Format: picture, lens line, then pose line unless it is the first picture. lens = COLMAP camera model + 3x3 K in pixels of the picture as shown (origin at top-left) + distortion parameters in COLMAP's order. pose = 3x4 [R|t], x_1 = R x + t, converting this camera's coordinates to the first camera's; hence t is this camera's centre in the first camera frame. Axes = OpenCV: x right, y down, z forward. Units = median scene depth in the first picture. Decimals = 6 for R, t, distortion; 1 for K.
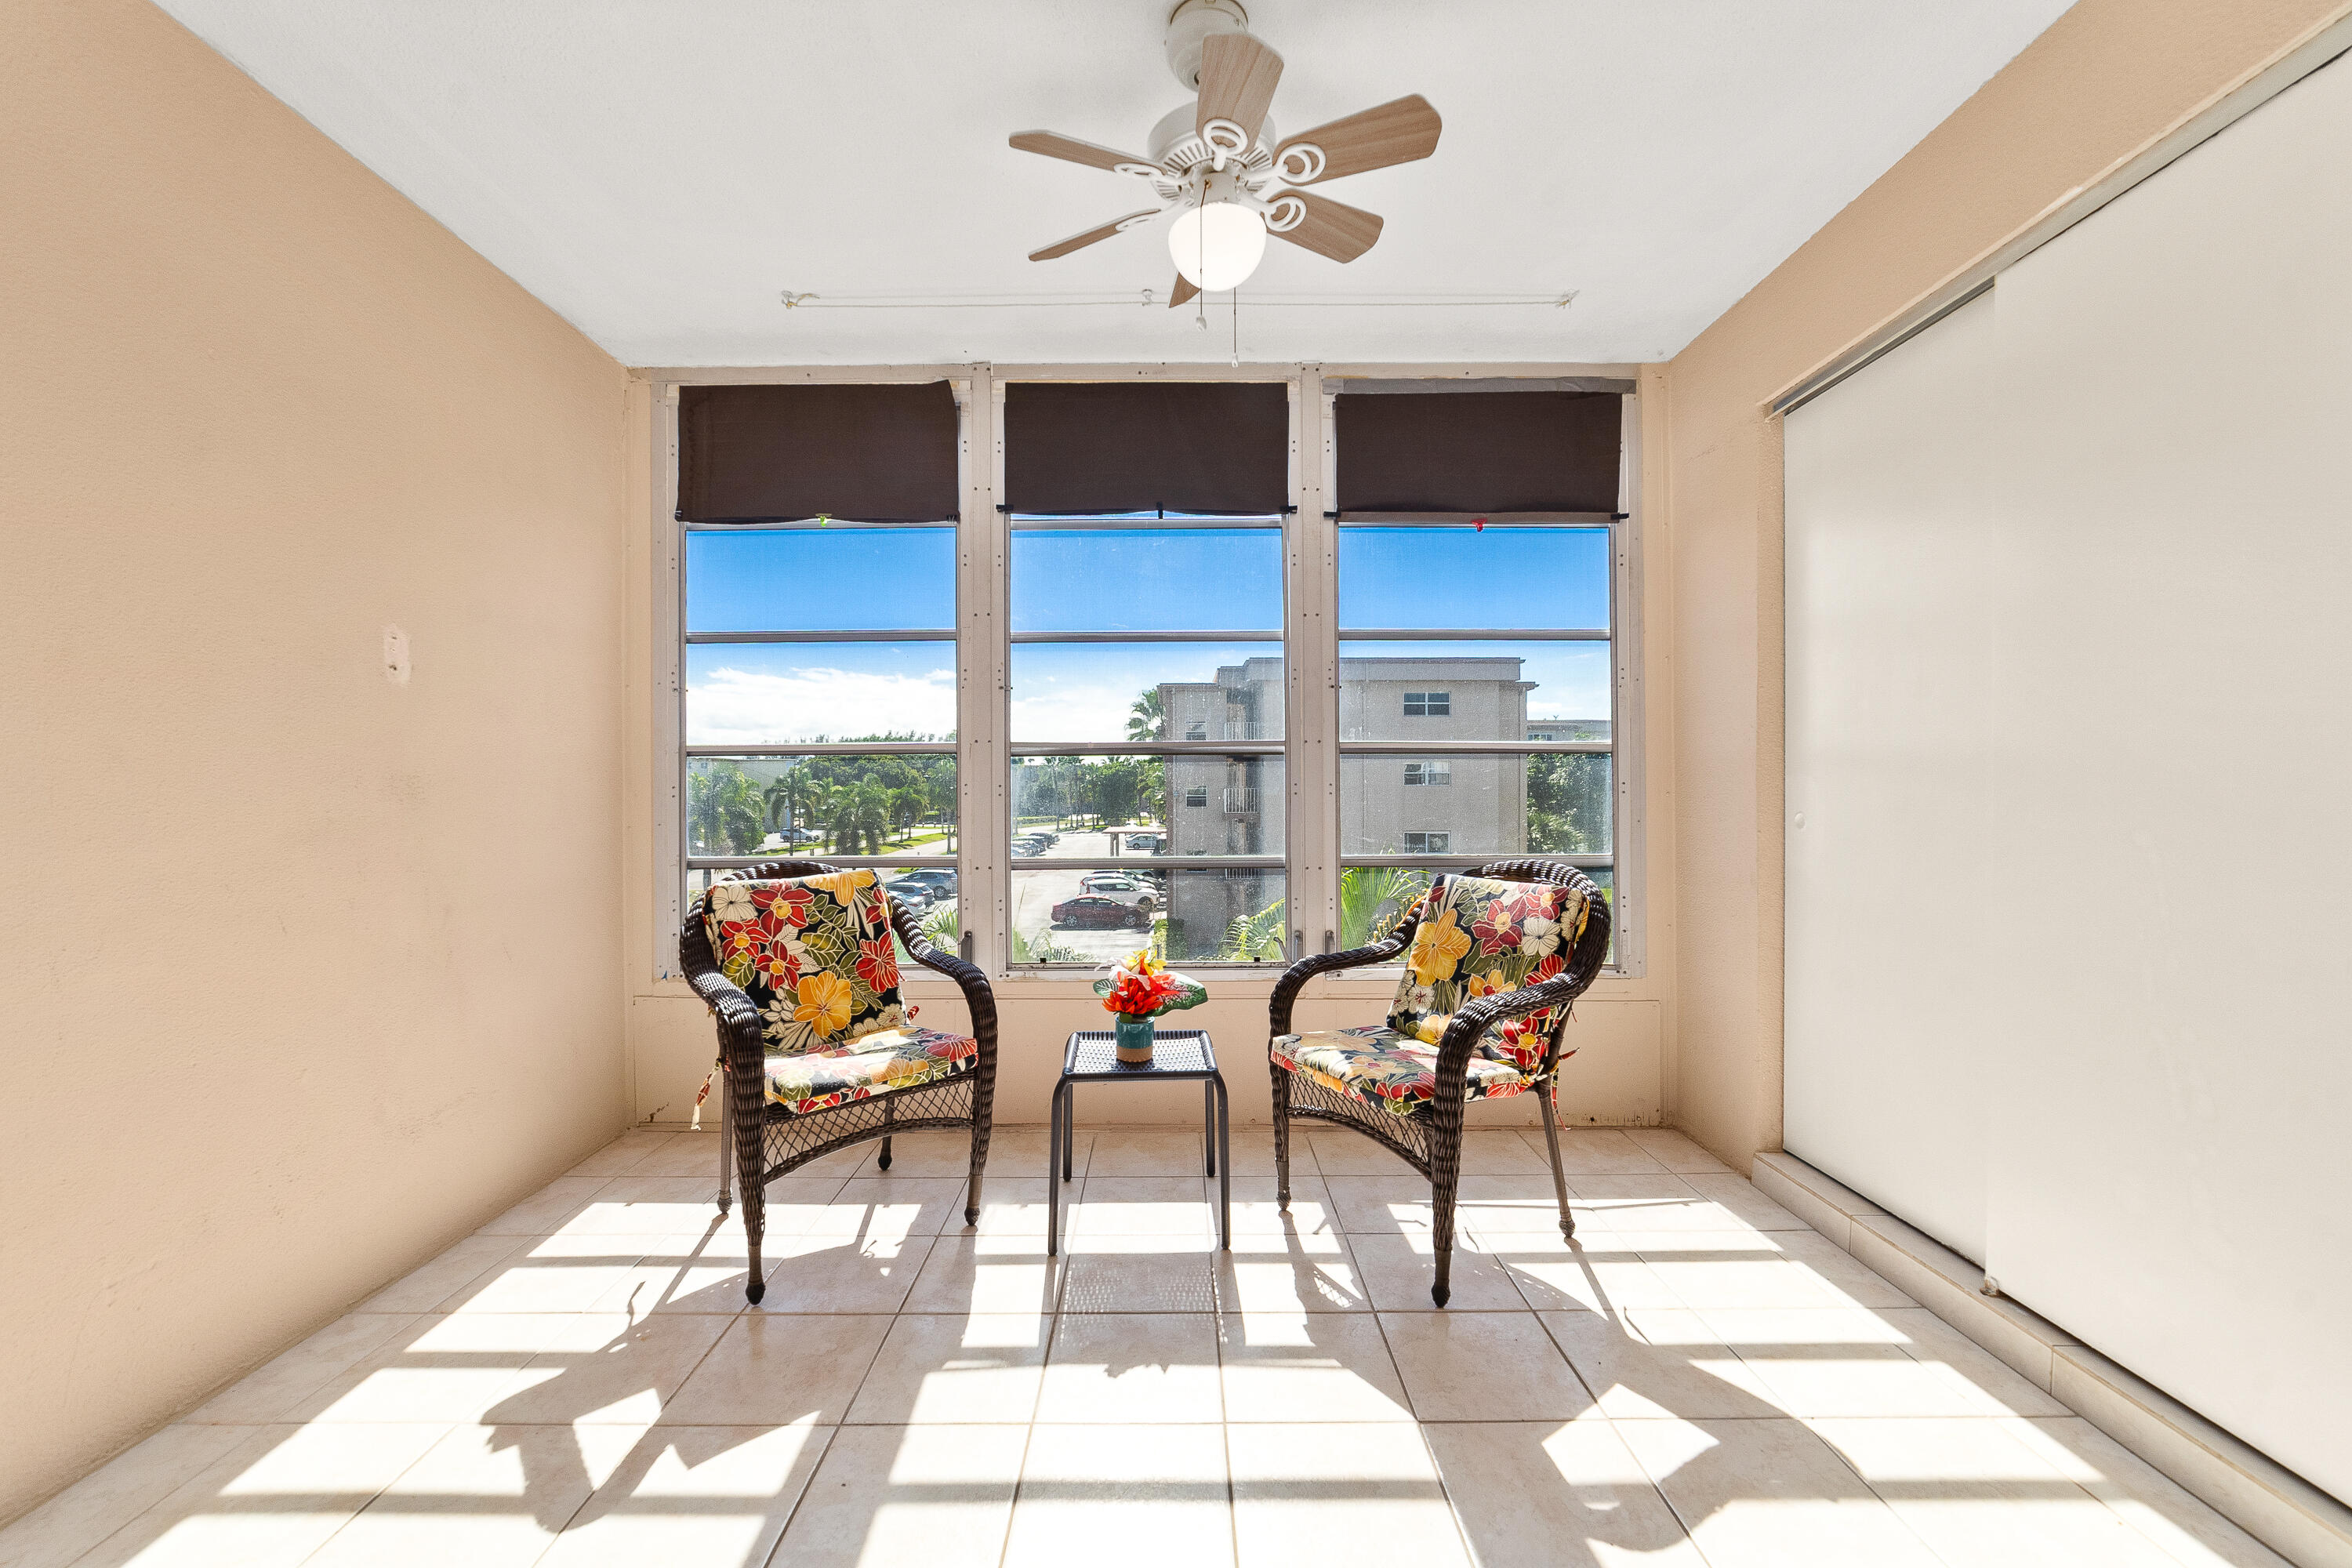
lens RADIAL K [[934.8, 0, 1163.8], [0, 934.8, 782.3], [0, 0, 1]] dist [-0.023742, 0.006949]
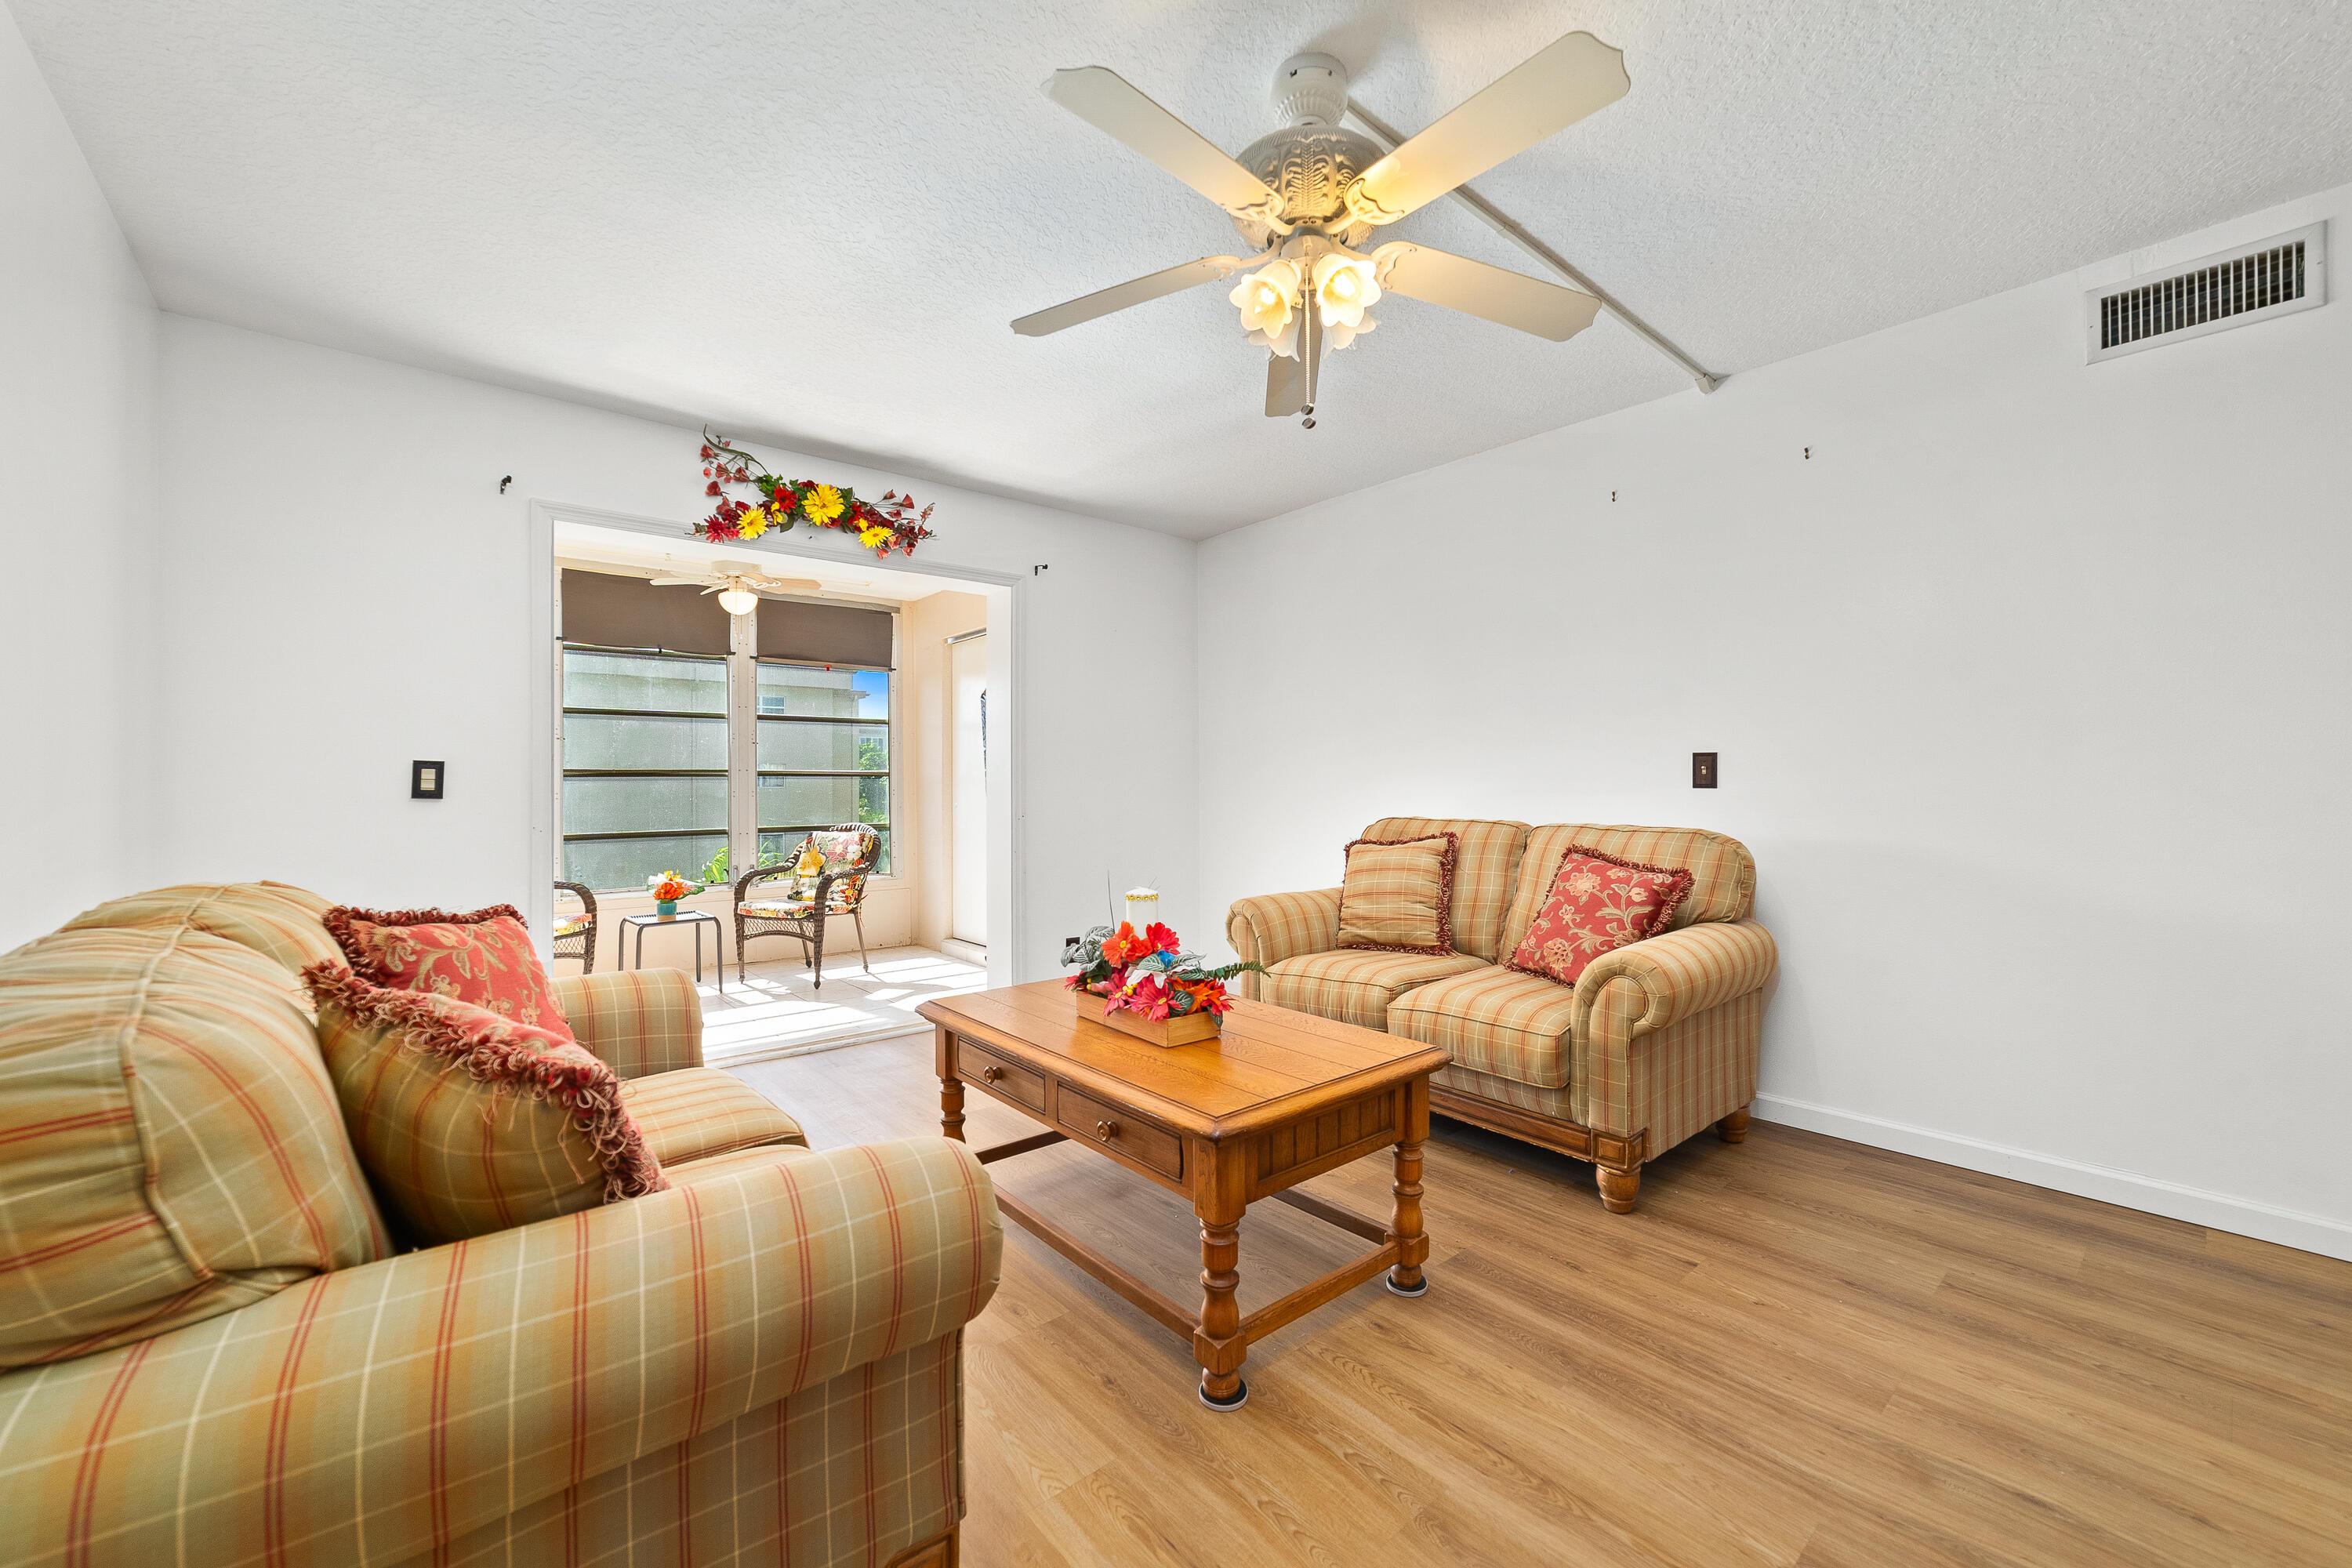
lens RADIAL K [[934.8, 0, 1163.8], [0, 934.8, 782.3], [0, 0, 1]] dist [-0.023742, 0.006949]
pose [[0.771916, 0.000948, 0.635724, -0.503271], [-0.000536, 1.000000, -0.000841, -0.019567], [-0.635724, 0.000309, 0.771916, -1.348347]]
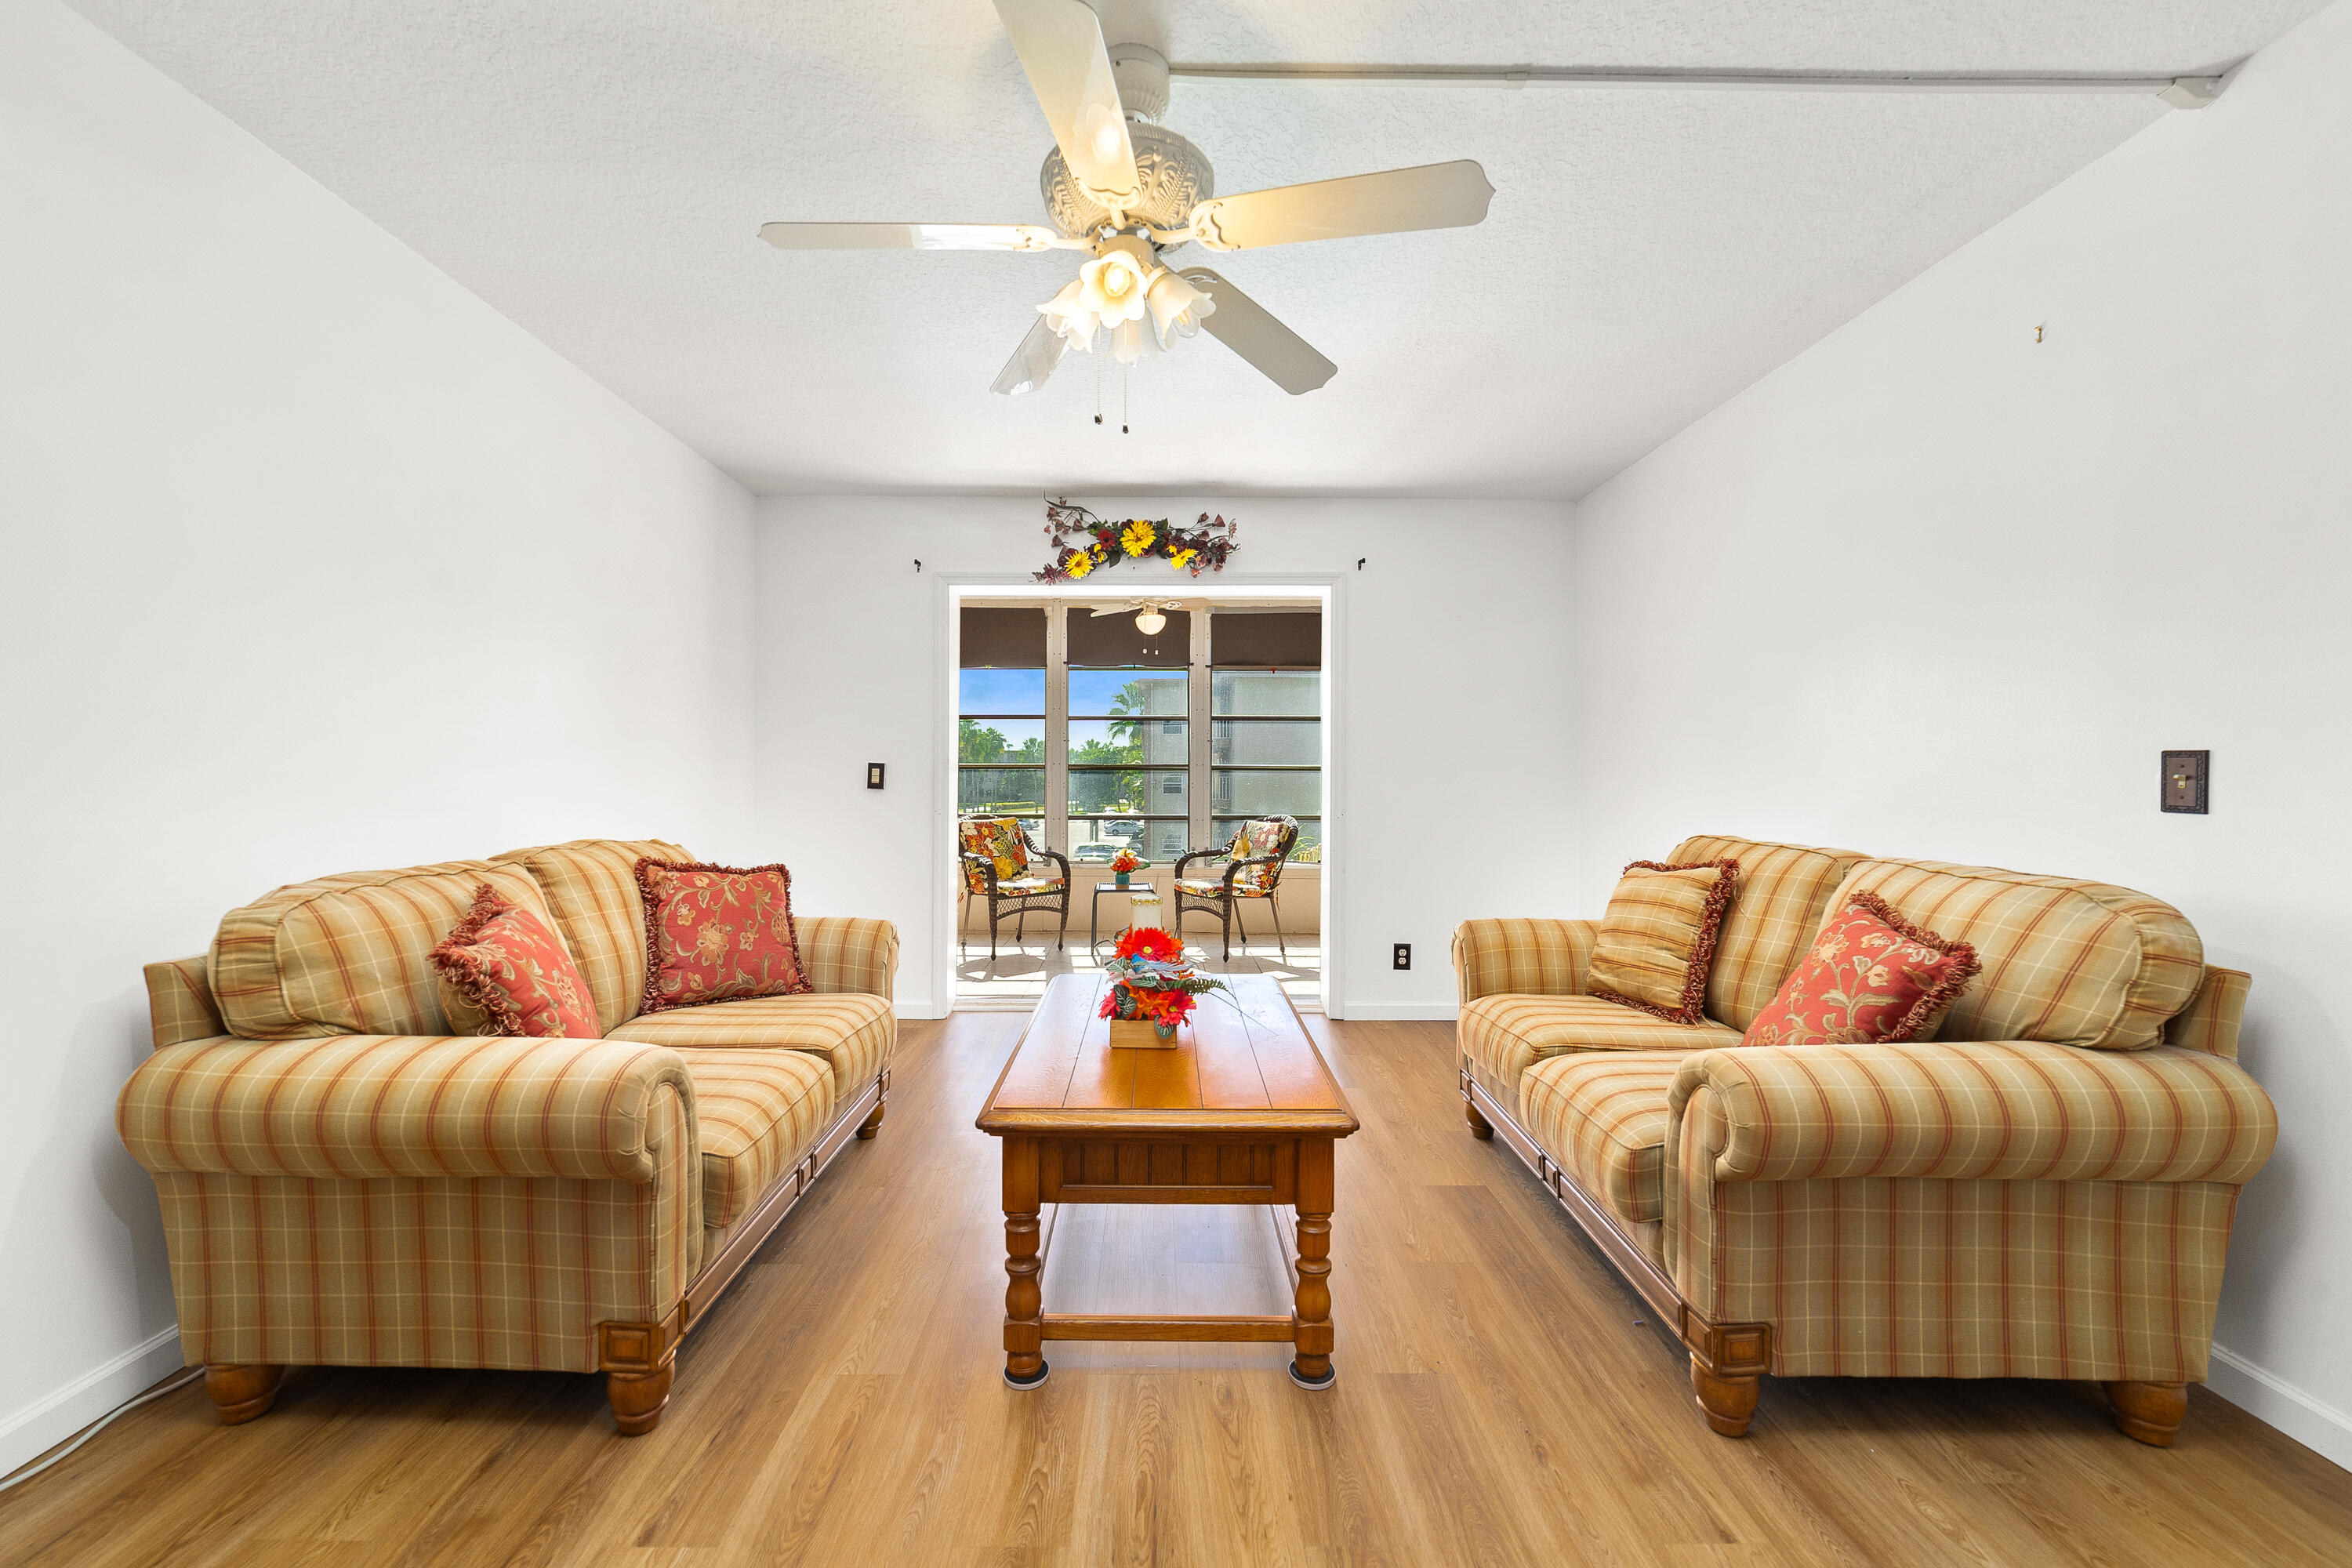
lens RADIAL K [[917.2, 0, 1120.8], [0, 917.2, 777.3], [0, 0, 1]] dist [-0.024969, 0.006483]
pose [[0.999682, 0.006339, -0.024426, 0.023437], [-0.006096, 0.999931, 0.010018, -0.041002], [0.024488, -0.009866, 0.999651, -1.540147]]
